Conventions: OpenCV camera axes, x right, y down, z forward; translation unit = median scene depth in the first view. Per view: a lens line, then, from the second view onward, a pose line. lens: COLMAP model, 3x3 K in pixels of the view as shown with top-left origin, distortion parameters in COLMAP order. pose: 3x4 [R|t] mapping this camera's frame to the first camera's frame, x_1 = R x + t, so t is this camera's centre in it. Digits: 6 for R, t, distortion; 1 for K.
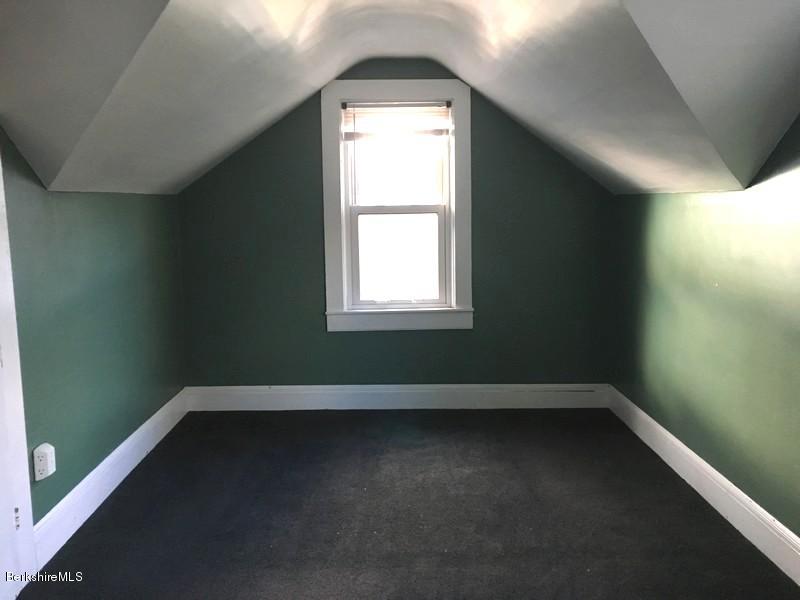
lens RADIAL K [[676.2, 0, 400.4], [0, 676.2, 297.6], [0, 0, 1]] dist [0.064629, -0.053545]
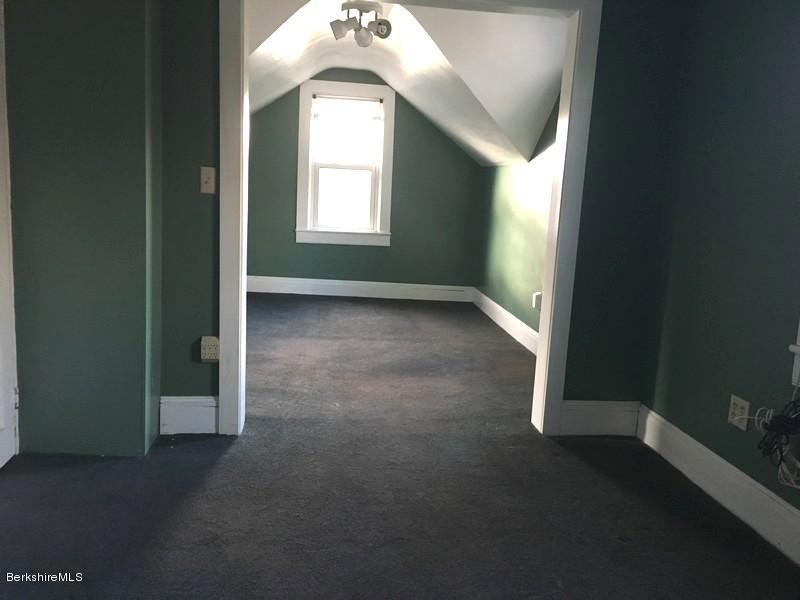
lens RADIAL K [[676.2, 0, 398.4], [0, 676.2, 303.0], [0, 0, 1]] dist [0.064629, -0.053545]
pose [[0.991781, 0.047704, 0.118720, -0.053338], [-0.047937, 0.998850, -0.000895, 0.179510], [-0.118626, -0.004804, 0.992927, -0.563437]]
